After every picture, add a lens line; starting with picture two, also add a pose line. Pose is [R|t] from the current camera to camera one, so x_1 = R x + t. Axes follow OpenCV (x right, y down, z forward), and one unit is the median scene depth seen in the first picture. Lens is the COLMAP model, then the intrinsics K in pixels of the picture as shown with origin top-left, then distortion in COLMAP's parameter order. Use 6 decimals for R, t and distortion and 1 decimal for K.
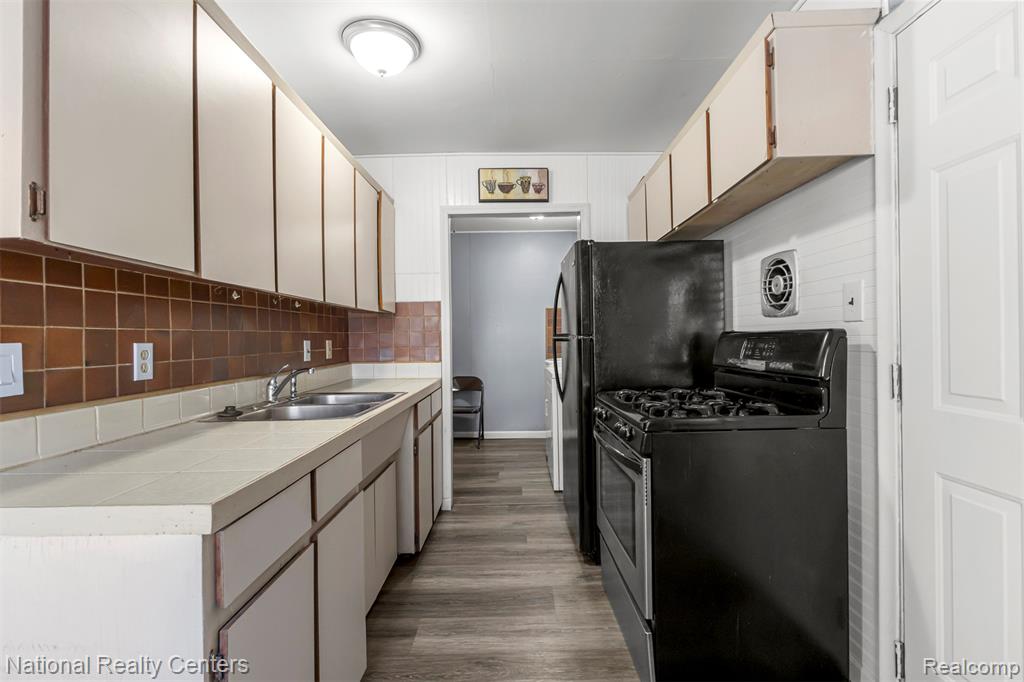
lens RADIAL K [[473.6, 0, 510.6], [0, 473.6, 338.2], [0, 0, 1]] dist [0.000249, 0.001823]
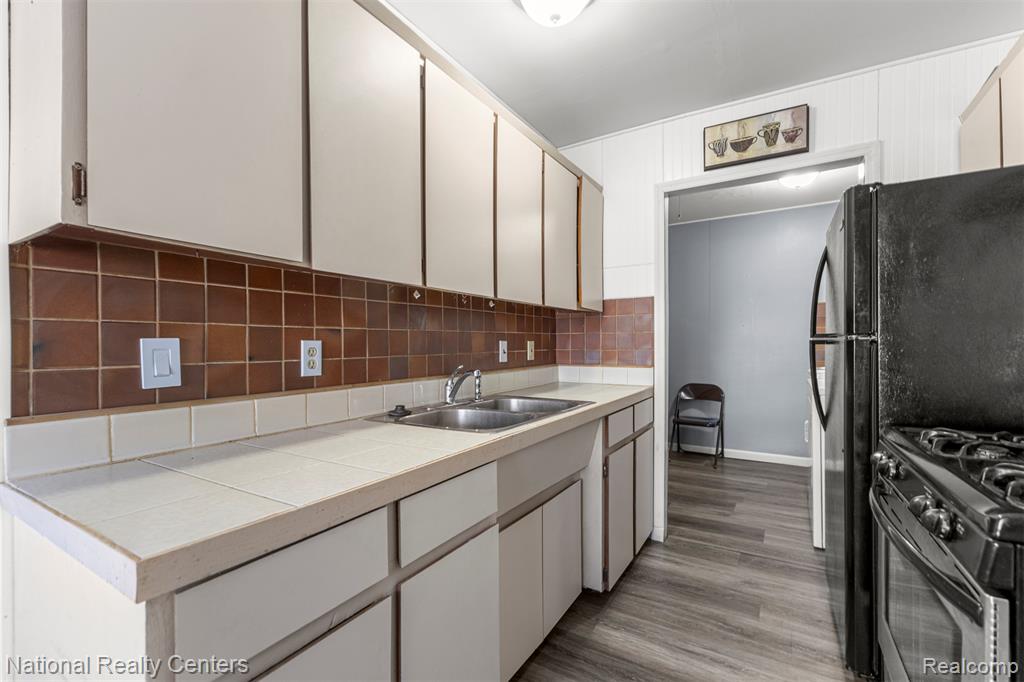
lens RADIAL K [[446.9, 0, 509.2], [0, 446.9, 348.2], [0, 0, 1]] dist [0.008769, -0.002733]
pose [[0.856757, 0.013467, -0.515545, 0.063946], [-0.005800, 0.999847, 0.016480, 0.005478], [0.515688, -0.011129, 0.856704, 0.238993]]
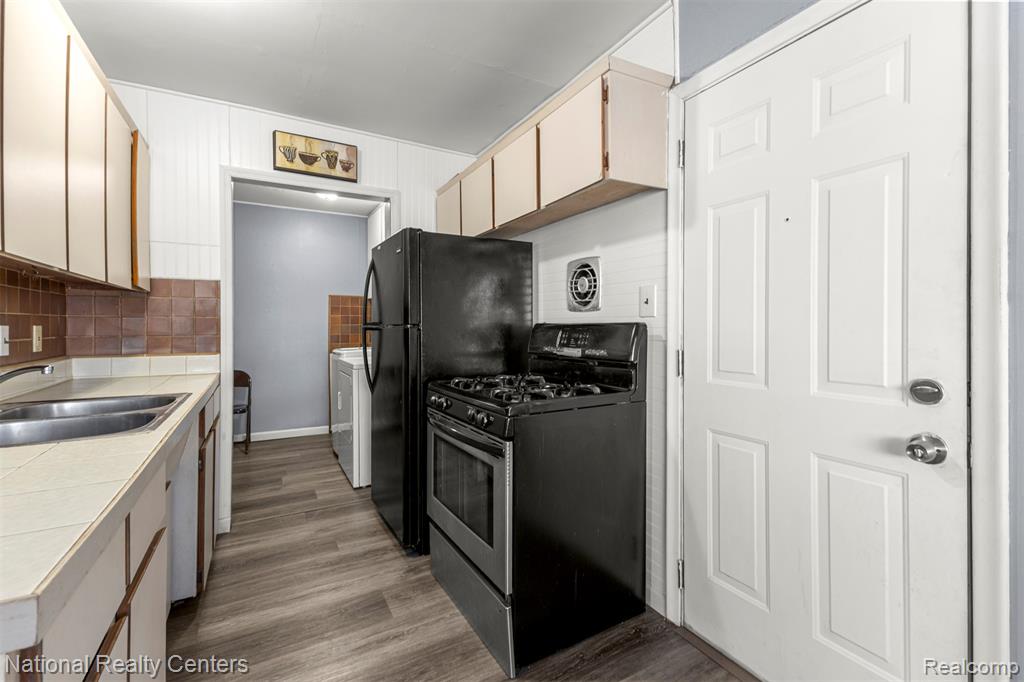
lens RADIAL K [[459.1, 0, 511.6], [0, 459.1, 328.4], [0, 0, 1]] dist [0.020064, 0.000889]
pose [[0.872891, 0.012432, 0.487758, -0.132194], [-0.012571, 0.999917, -0.002988, 0.002435], [-0.487754, -0.003523, 0.872974, 0.062779]]
